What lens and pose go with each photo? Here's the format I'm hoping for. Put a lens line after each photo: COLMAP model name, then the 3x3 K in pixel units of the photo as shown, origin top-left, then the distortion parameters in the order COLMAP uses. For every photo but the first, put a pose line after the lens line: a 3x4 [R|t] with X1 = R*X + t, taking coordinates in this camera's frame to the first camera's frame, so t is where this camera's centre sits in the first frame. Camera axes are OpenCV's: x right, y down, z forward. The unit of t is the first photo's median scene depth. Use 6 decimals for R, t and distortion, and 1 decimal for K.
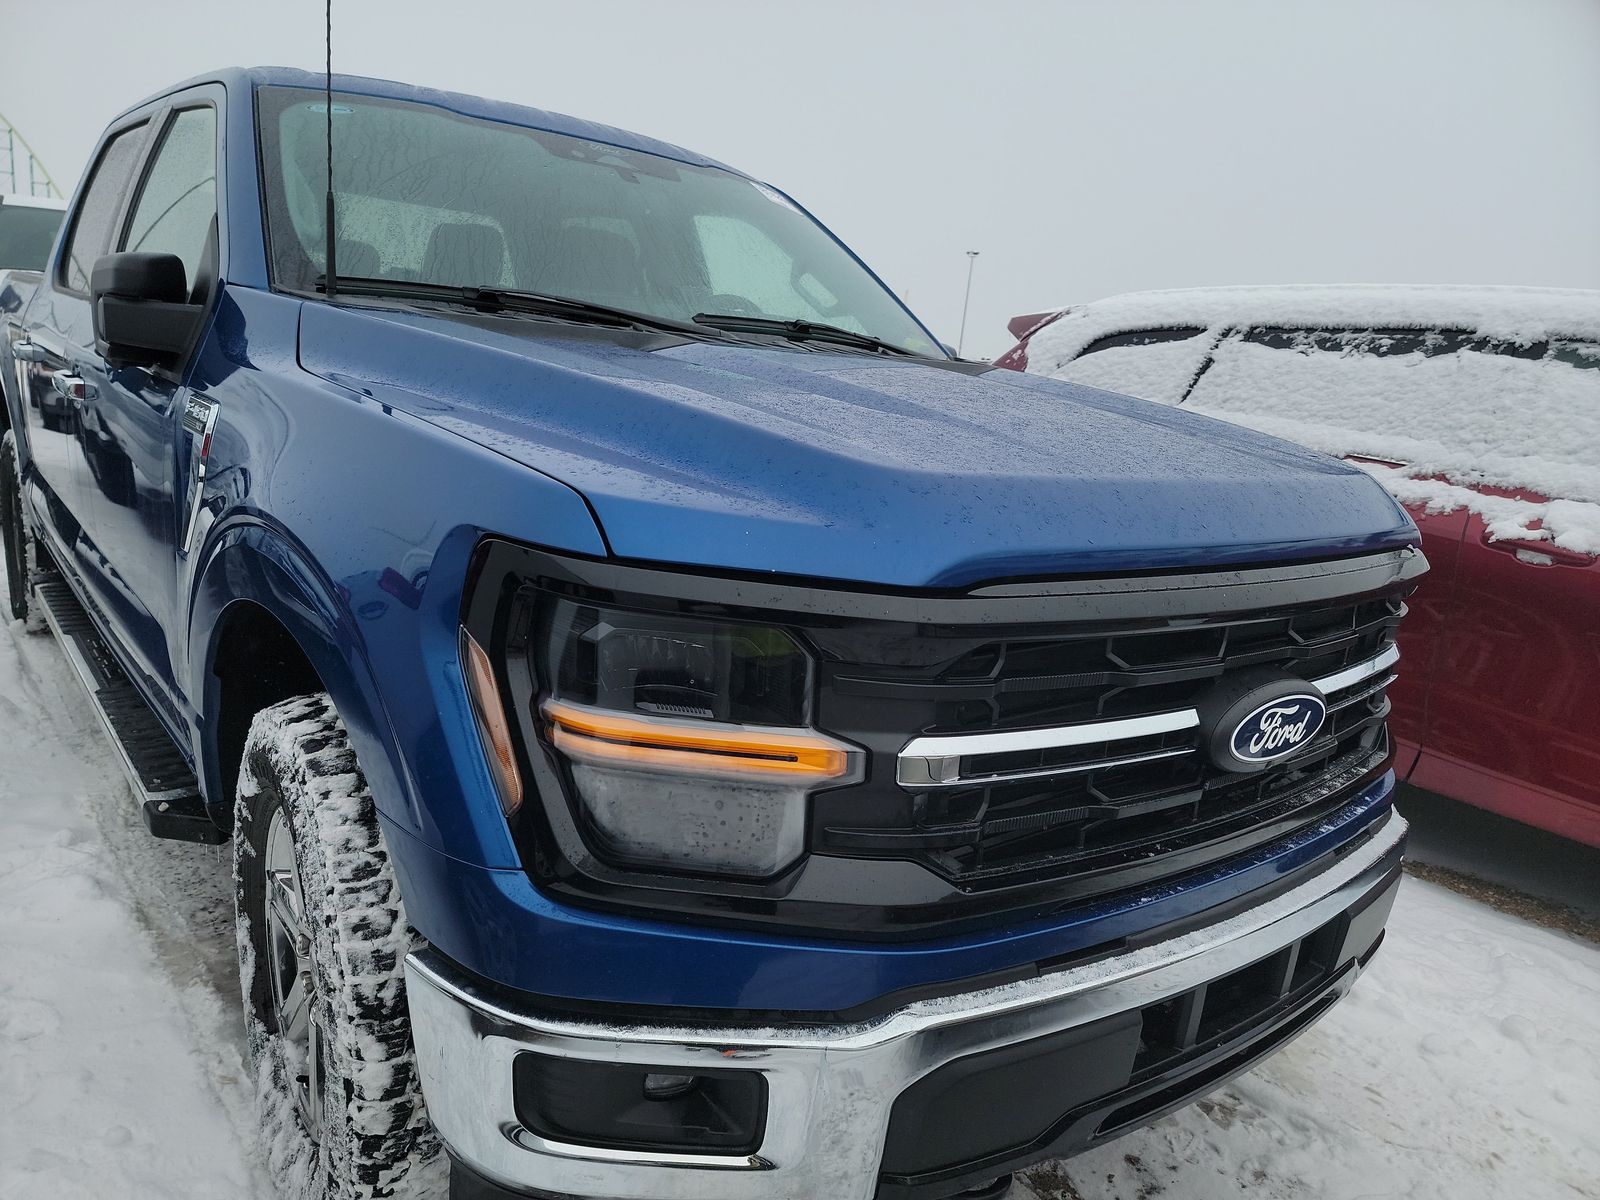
lens RADIAL K [[1092.7, 0, 830.8], [0, 1092.7, 608.4], [0, 0, 1]] dist [0.085676, -0.068022]
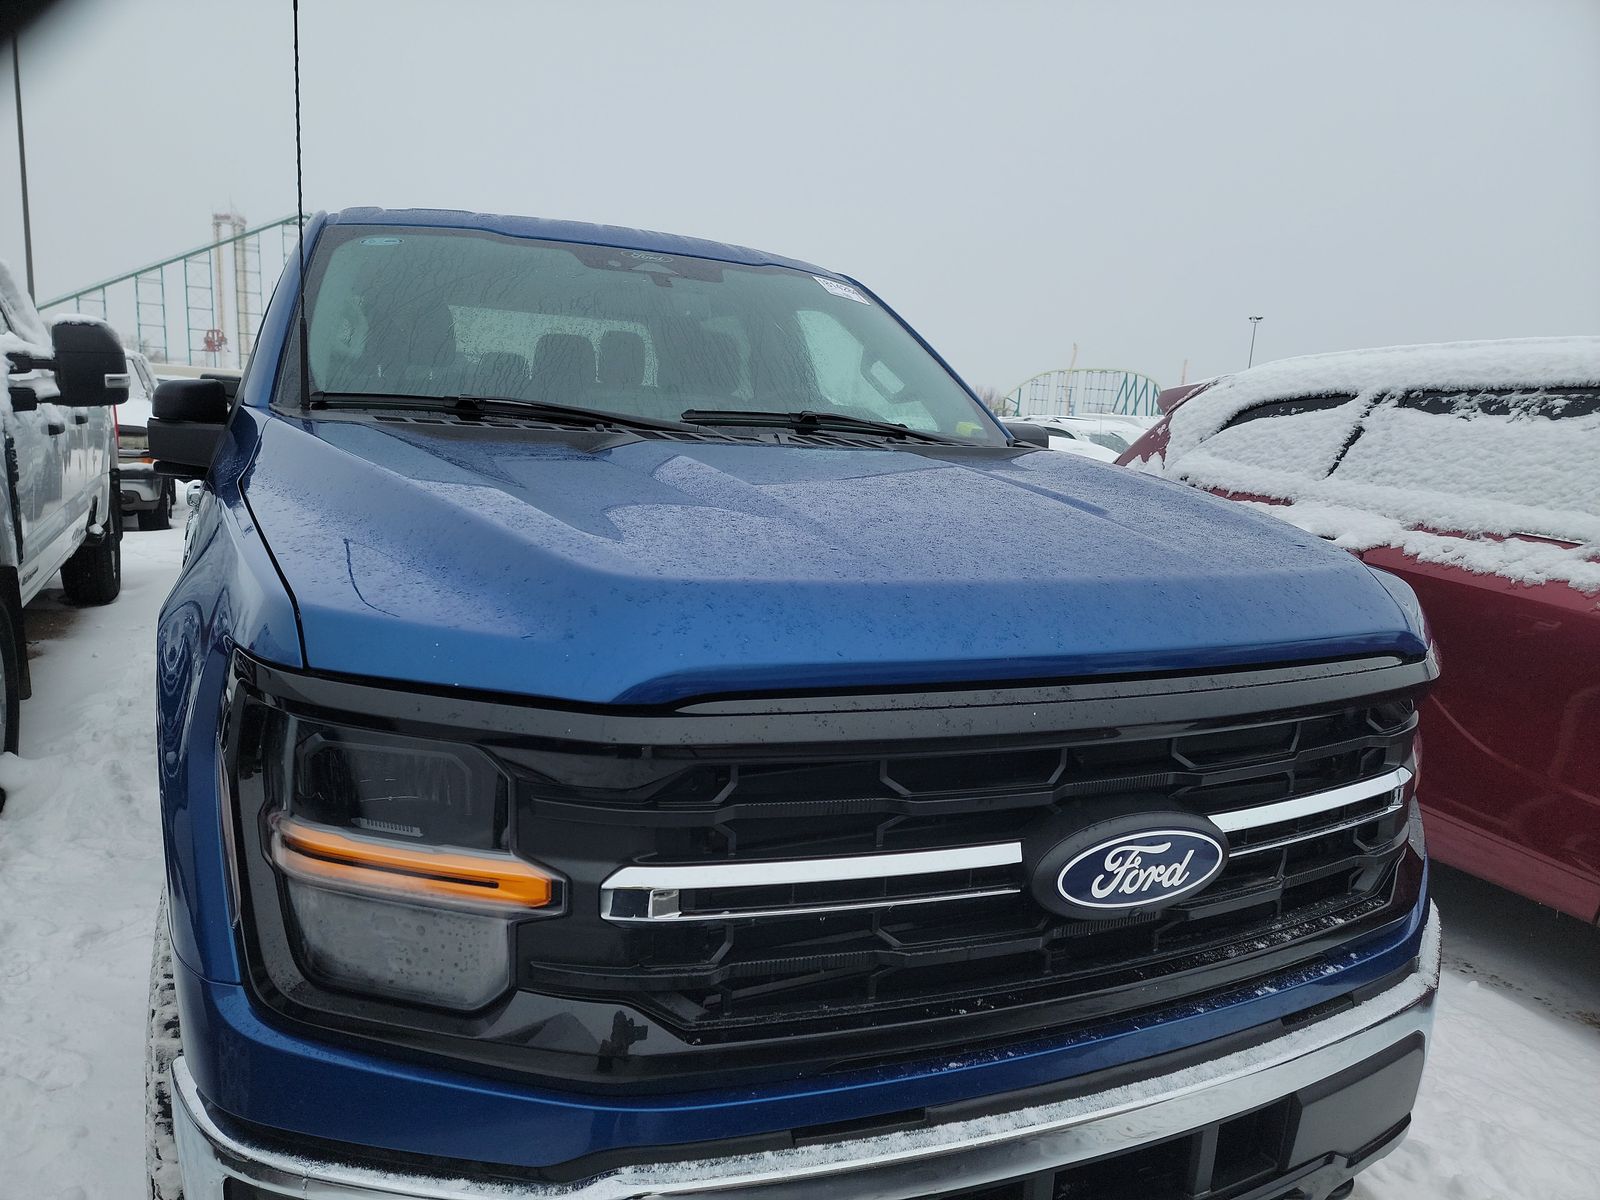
lens RADIAL K [[1092.7, 0, 830.8], [0, 1092.7, 608.4], [0, 0, 1]] dist [0.085676, -0.068022]
pose [[0.972988, -0.000472, -0.230857, 0.200377], [-0.015845, 0.997503, -0.068822, -0.016310], [0.230313, 0.070621, 0.970551, 0.056957]]
